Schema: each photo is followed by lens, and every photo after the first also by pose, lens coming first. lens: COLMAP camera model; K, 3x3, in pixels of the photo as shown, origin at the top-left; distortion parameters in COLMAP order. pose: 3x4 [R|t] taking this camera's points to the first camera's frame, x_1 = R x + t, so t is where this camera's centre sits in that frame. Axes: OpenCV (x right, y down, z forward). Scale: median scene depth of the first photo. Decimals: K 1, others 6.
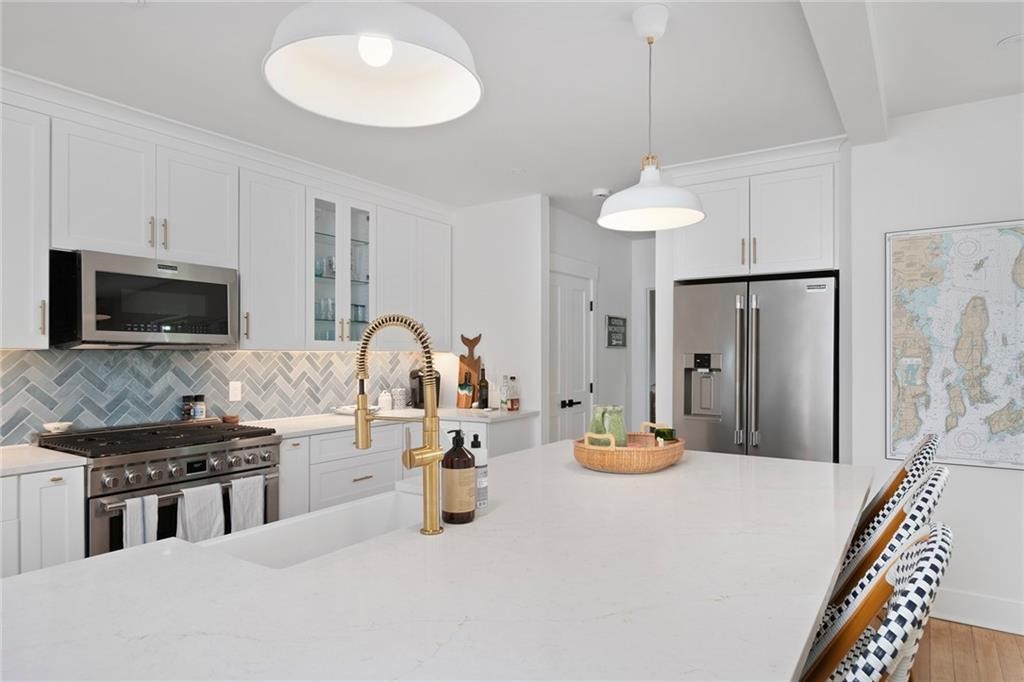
lens RADIAL K [[600.6, 0, 512.5], [0, 600.6, 353.9], [0, 0, 1]] dist [0.000424, -0.001723]
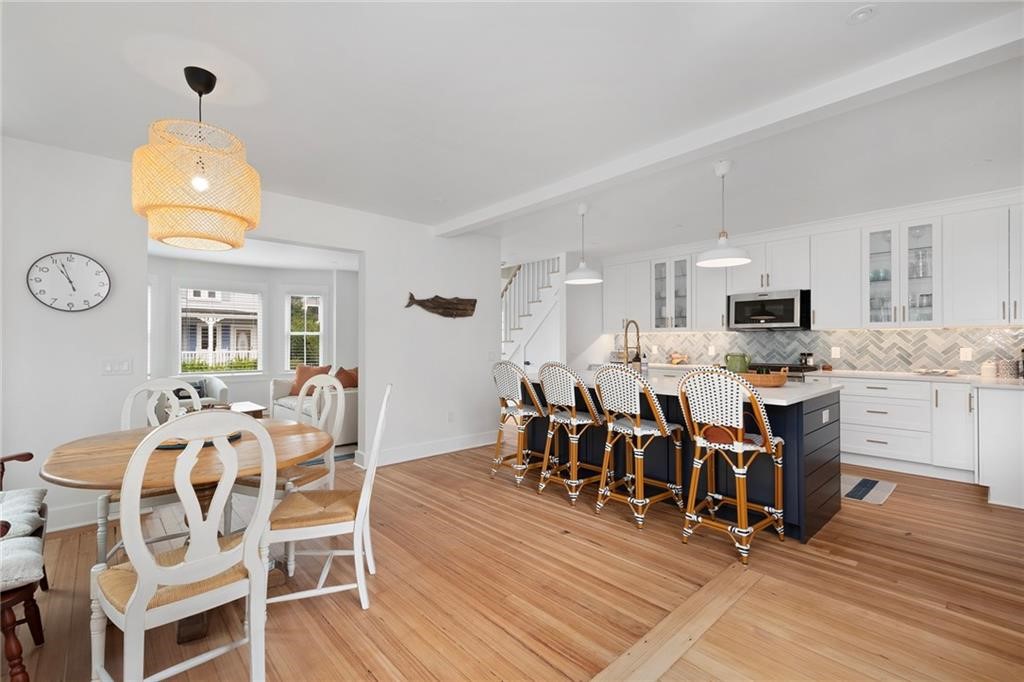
lens RADIAL K [[452.3, 0, 509.2], [0, 452.3, 340.2], [0, 0, 1]] dist [0.005987, -0.000882]
pose [[-0.235809, -0.003422, -0.971793, 1.217962], [0.002746, 0.999987, -0.004188, 0.031138], [0.971795, -0.003656, -0.235797, 0.410481]]
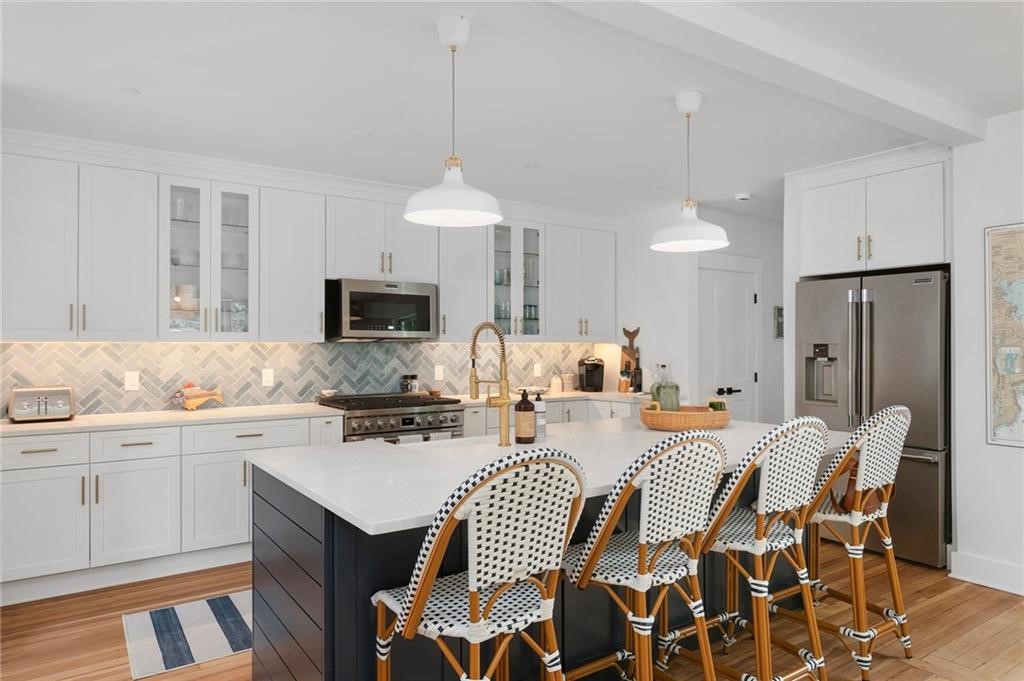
lens RADIAL K [[651.0, 0, 513.9], [0, 651.0, 341.1], [0, 0, 1]] dist [0.000775, -0.002612]
pose [[0.931254, -0.004762, -0.364341, 0.251702], [0.002368, 0.999973, -0.007017, 0.001634], [0.364364, 0.005672, 0.931239, -0.330142]]
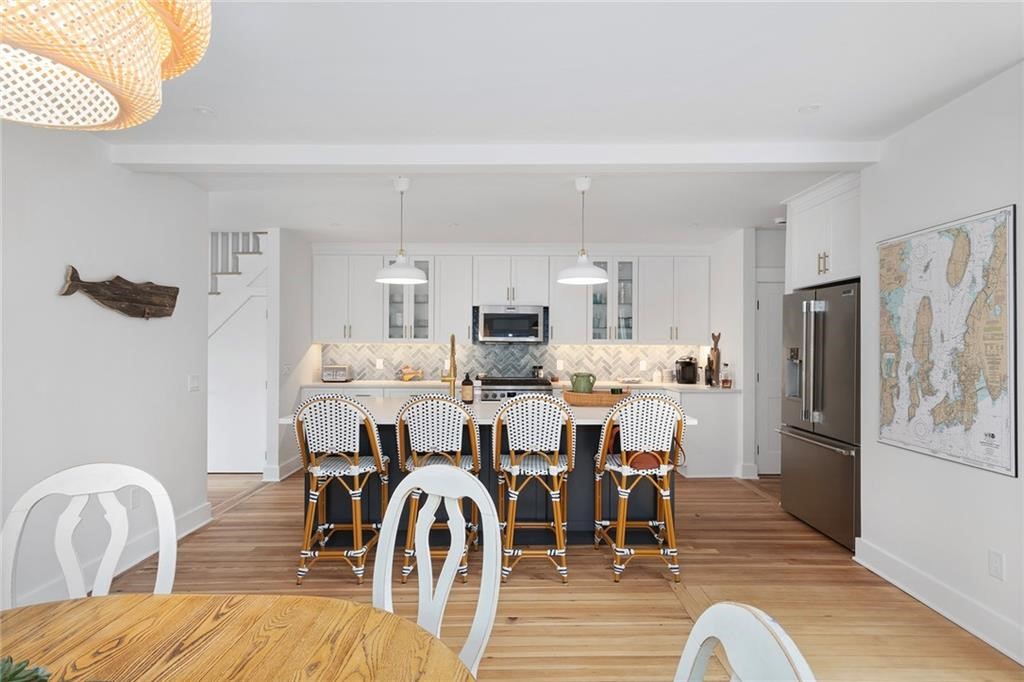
lens RADIAL K [[526.4, 0, 514.9], [0, 526.4, 342.3], [0, 0, 1]] dist [0.000470, 0.002315]
pose [[0.567269, -0.001661, -0.823531, 0.985887], [-0.004222, 0.999979, -0.004925, -0.004905], [0.823522, 0.006271, 0.567250, -0.121807]]
